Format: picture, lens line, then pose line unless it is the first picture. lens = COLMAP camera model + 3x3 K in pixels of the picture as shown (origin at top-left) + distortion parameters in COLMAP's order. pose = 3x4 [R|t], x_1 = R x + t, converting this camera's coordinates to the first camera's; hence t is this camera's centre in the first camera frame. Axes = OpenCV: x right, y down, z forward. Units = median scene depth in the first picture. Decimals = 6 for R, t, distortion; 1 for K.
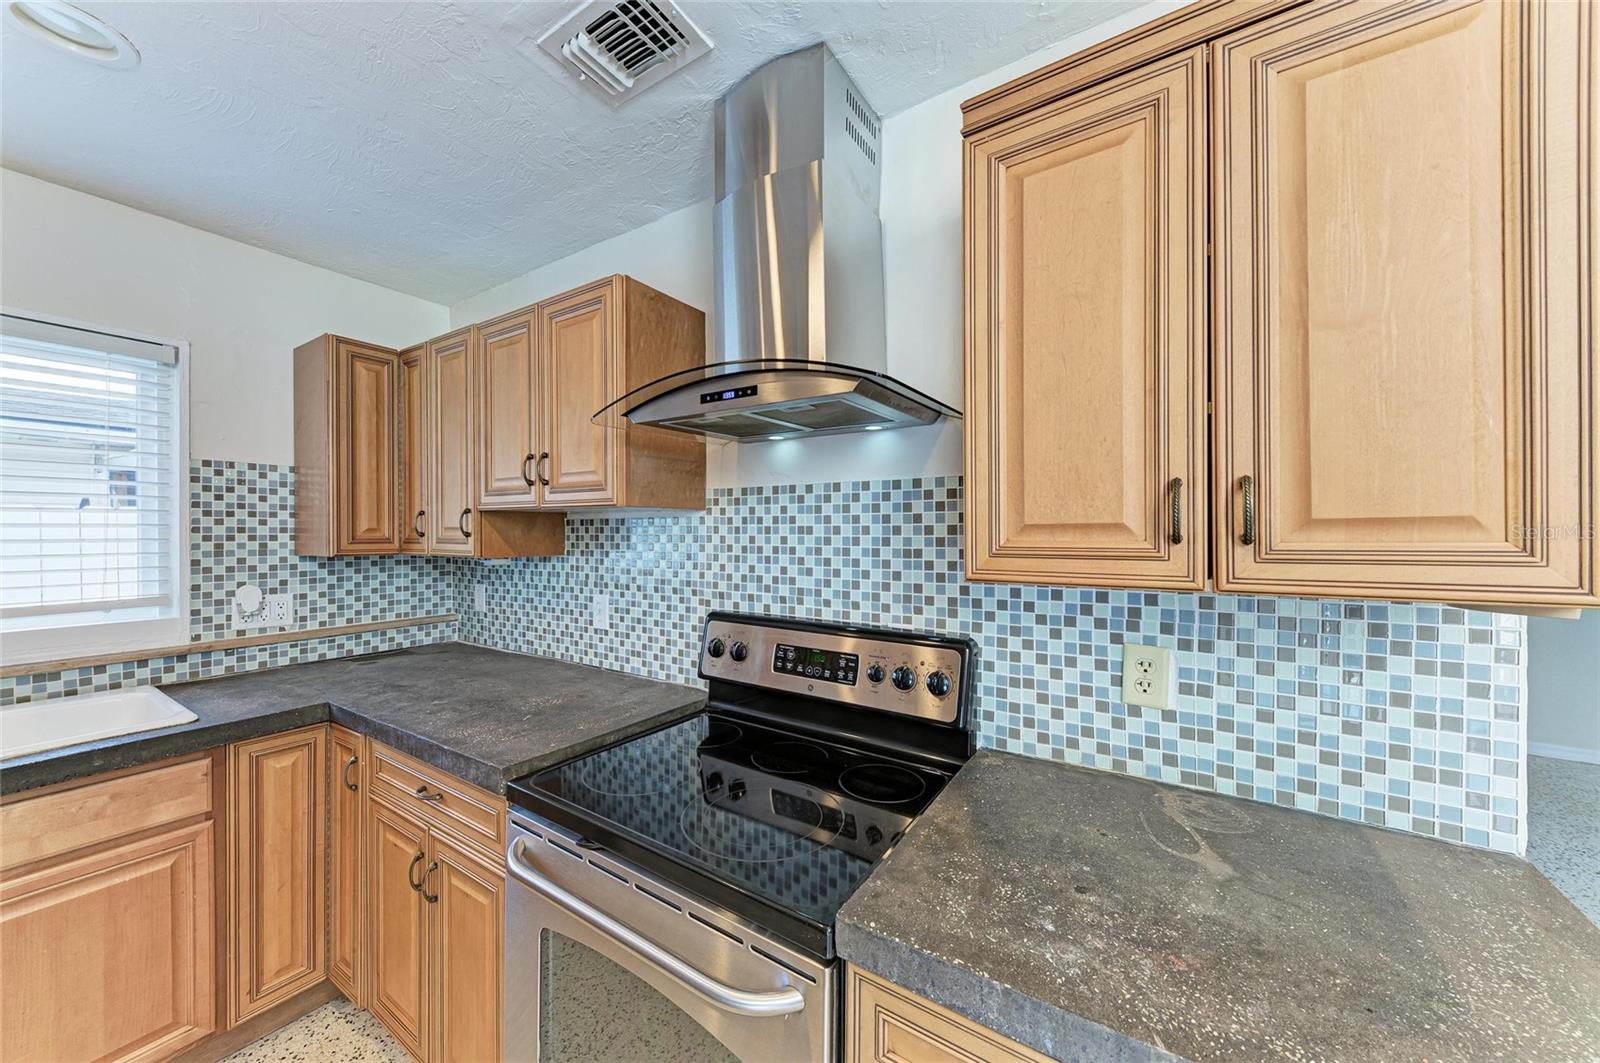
lens RADIAL K [[559.5, 0, 802.1], [0, 559.5, 532.7], [0, 0, 1]] dist [0.007696, -0.003005]
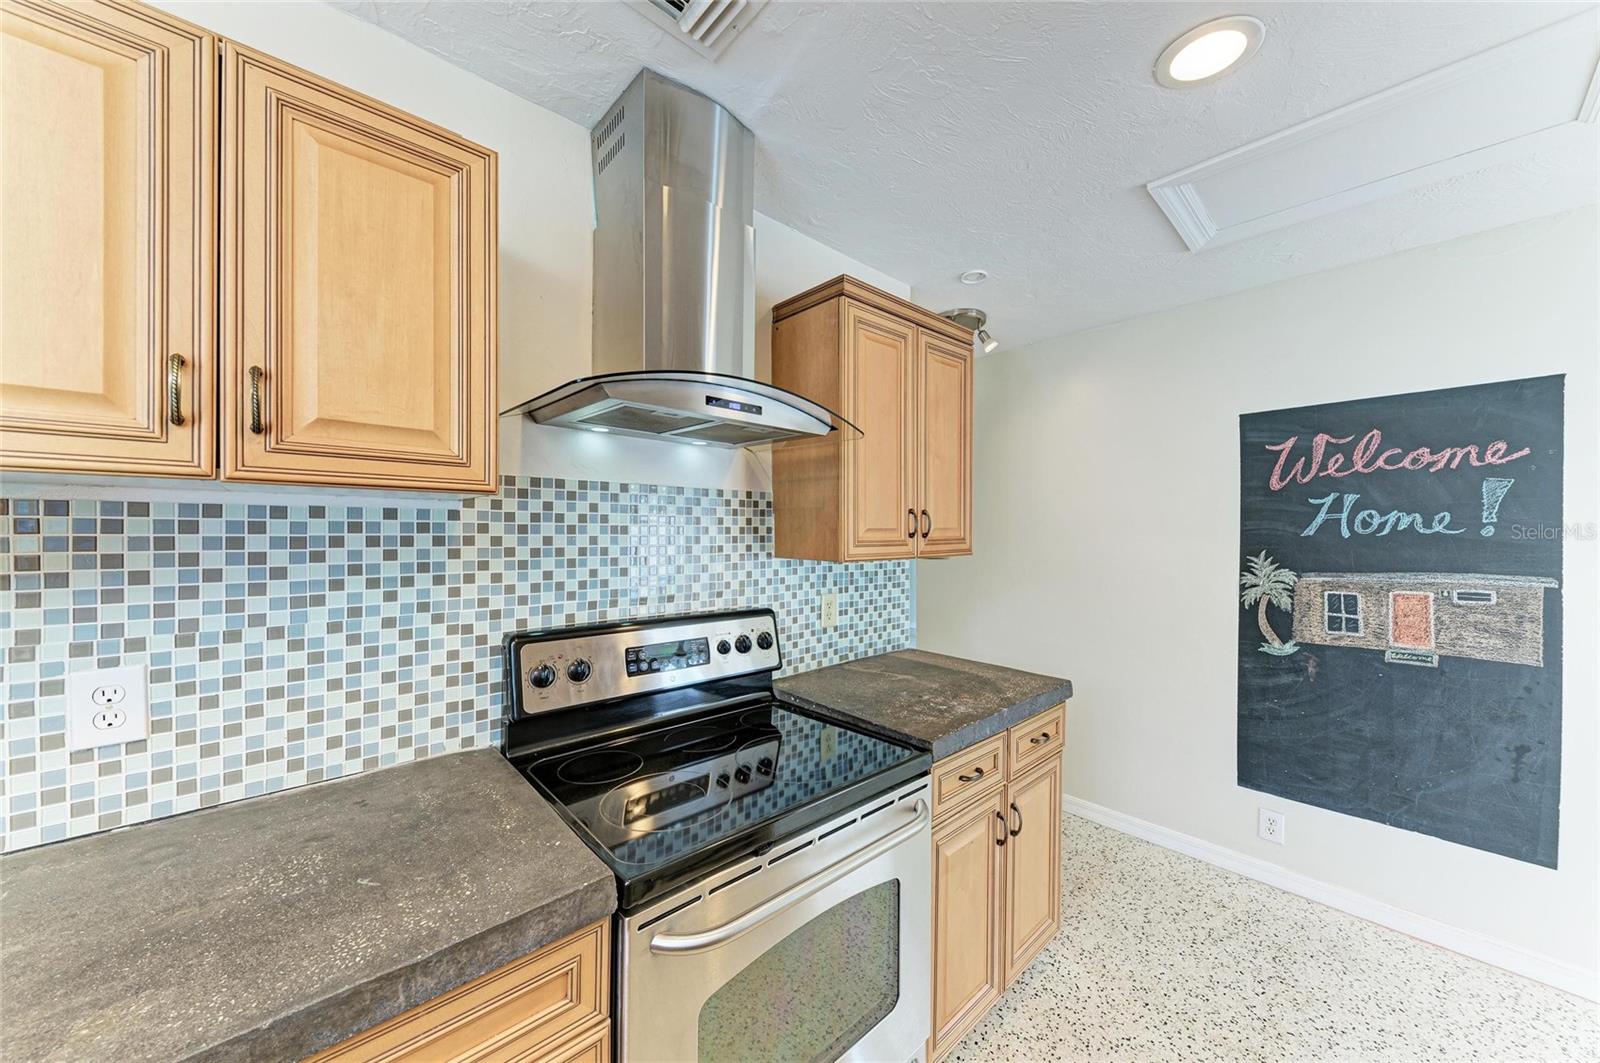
lens RADIAL K [[559.5, 0, 789.4], [0, 559.5, 532.5], [0, 0, 1]] dist [0.007696, -0.003005]
pose [[0.260248, 0.001691, 0.965540, -0.747457], [-0.000774, 0.999999, -0.001543, 0.001146], [-0.965541, -0.000346, 0.260249, 0.400213]]
